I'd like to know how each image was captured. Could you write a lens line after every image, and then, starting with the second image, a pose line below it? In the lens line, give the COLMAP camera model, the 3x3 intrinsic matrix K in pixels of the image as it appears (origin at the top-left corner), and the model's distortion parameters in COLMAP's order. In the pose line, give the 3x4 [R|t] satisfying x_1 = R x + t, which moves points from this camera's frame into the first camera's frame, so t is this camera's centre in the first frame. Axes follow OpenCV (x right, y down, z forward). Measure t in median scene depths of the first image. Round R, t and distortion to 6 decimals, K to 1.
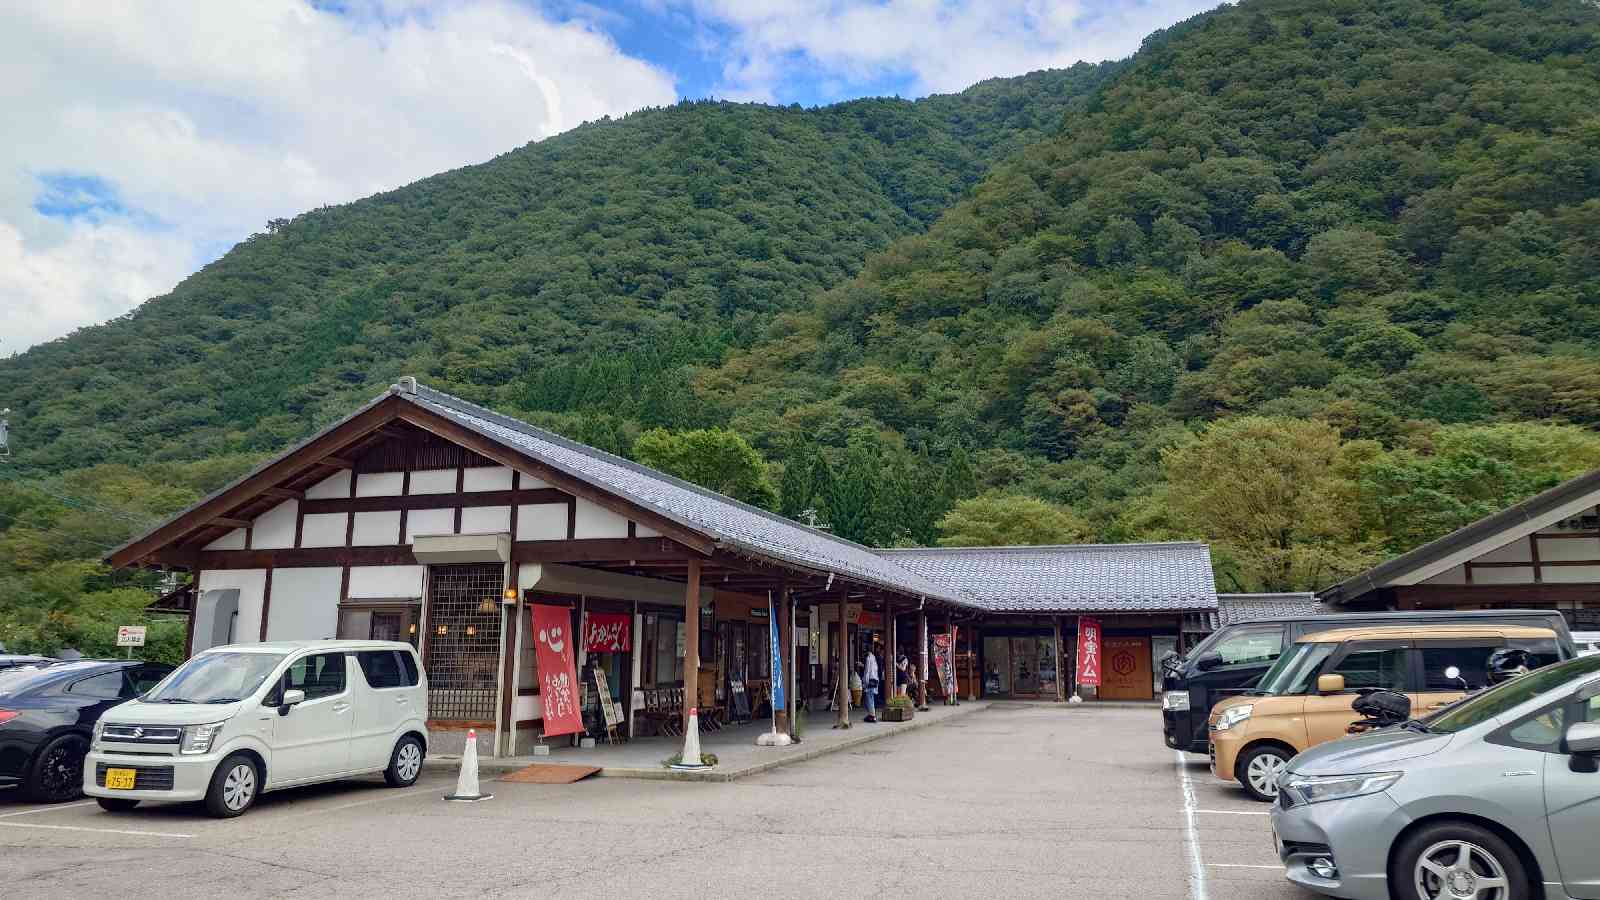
lens RADIAL K [[1117.2, 0, 818.3], [0, 1117.2, 446.5], [0, 0, 1]] dist [-0.000294, 0.002642]
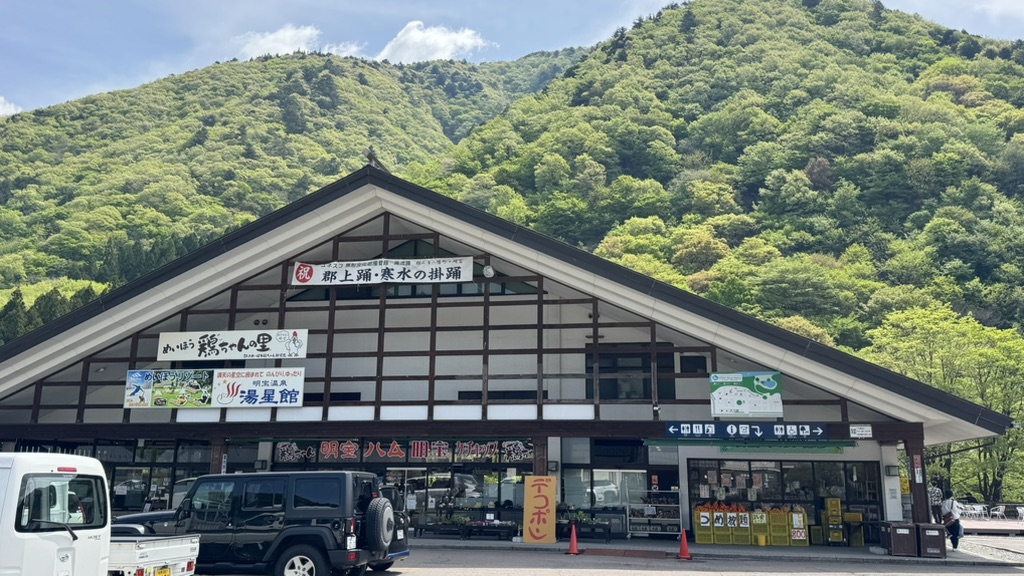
lens RADIAL K [[830.6, 0, 515.4], [0, 830.6, 291.3], [0, 0, 1]] dist [0.163685, -0.307303]
pose [[0.994397, 0.033150, 0.100376, 0.073934], [-0.029510, 0.998860, -0.037534, 0.000698], [-0.101506, 0.034361, 0.994241, 0.001507]]
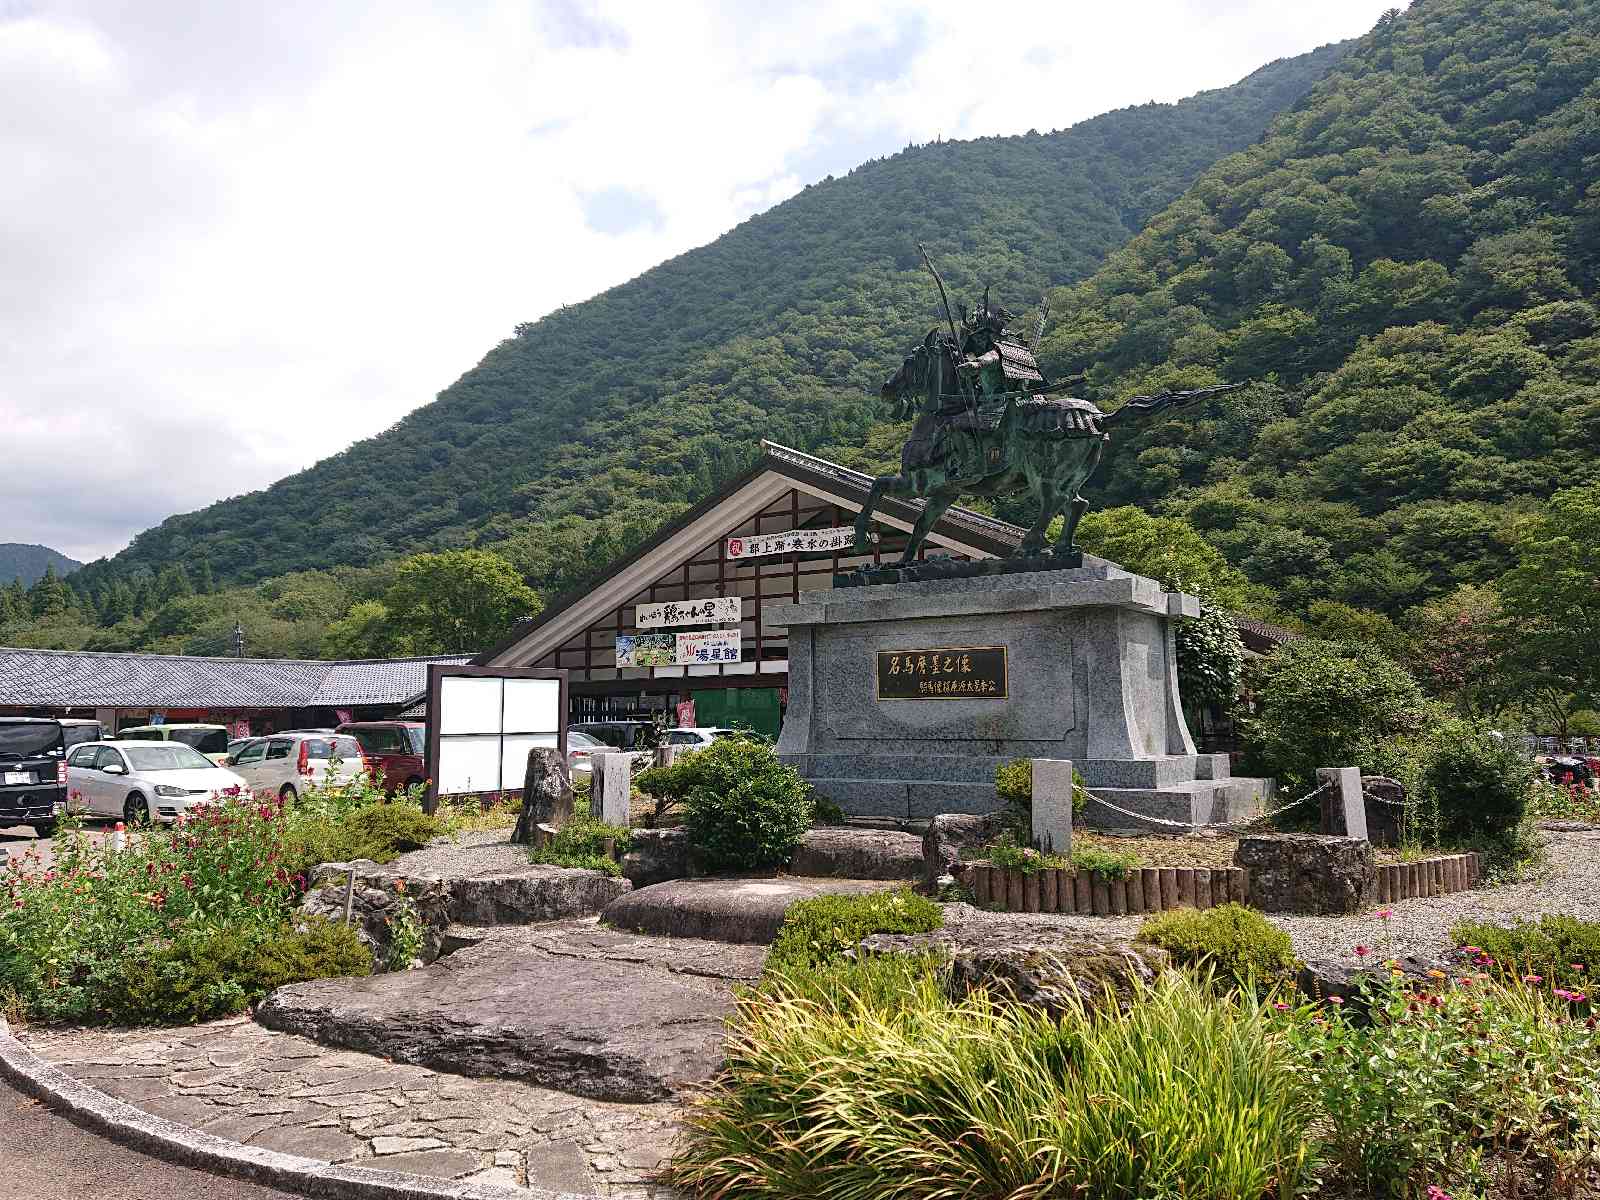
lens RADIAL K [[1151.3, 0, 807.4], [0, 1151.3, 603.0], [0, 0, 1]] dist [0.223096, -0.311723]
pose [[0.961147, -0.037829, -0.273433, 0.096857], [0.059761, 0.995589, 0.072329, -0.004489], [0.269491, -0.085859, 0.959168, -0.028174]]
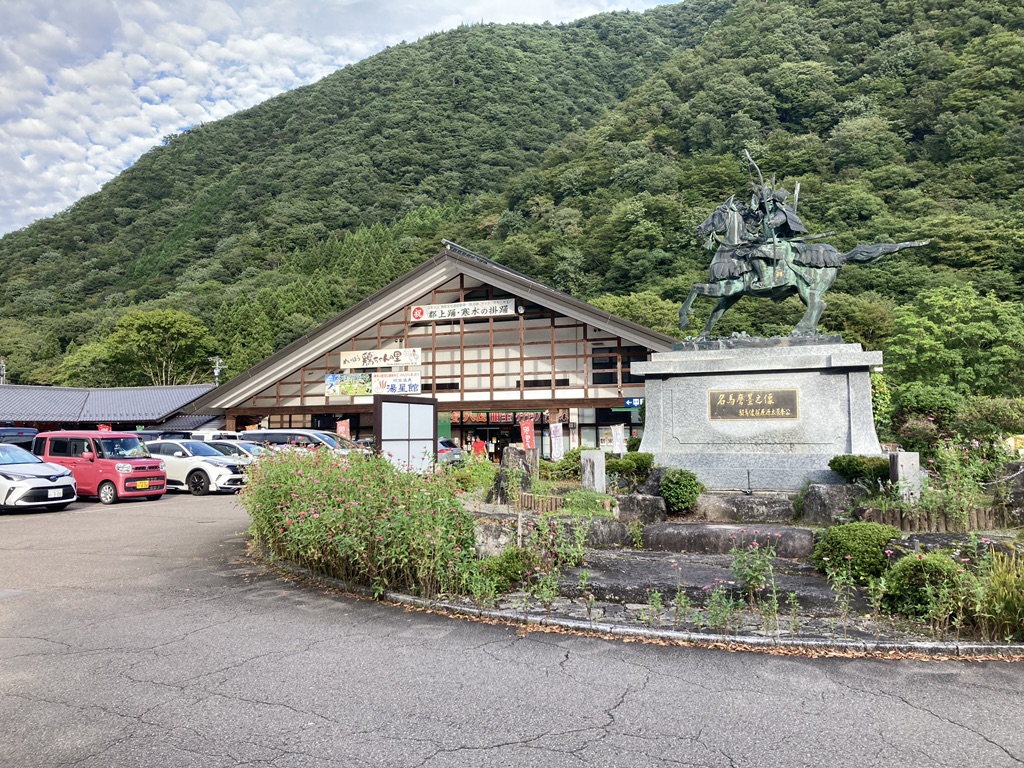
lens RADIAL K [[836.7, 0, 509.5], [0, 836.7, 375.4], [0, 0, 1]] dist [0.022737, -0.013571]
pose [[0.992446, -0.015541, -0.121691, 0.087729], [0.028850, 0.993691, 0.108380, -0.005584], [0.119238, -0.111072, 0.986633, -0.034430]]
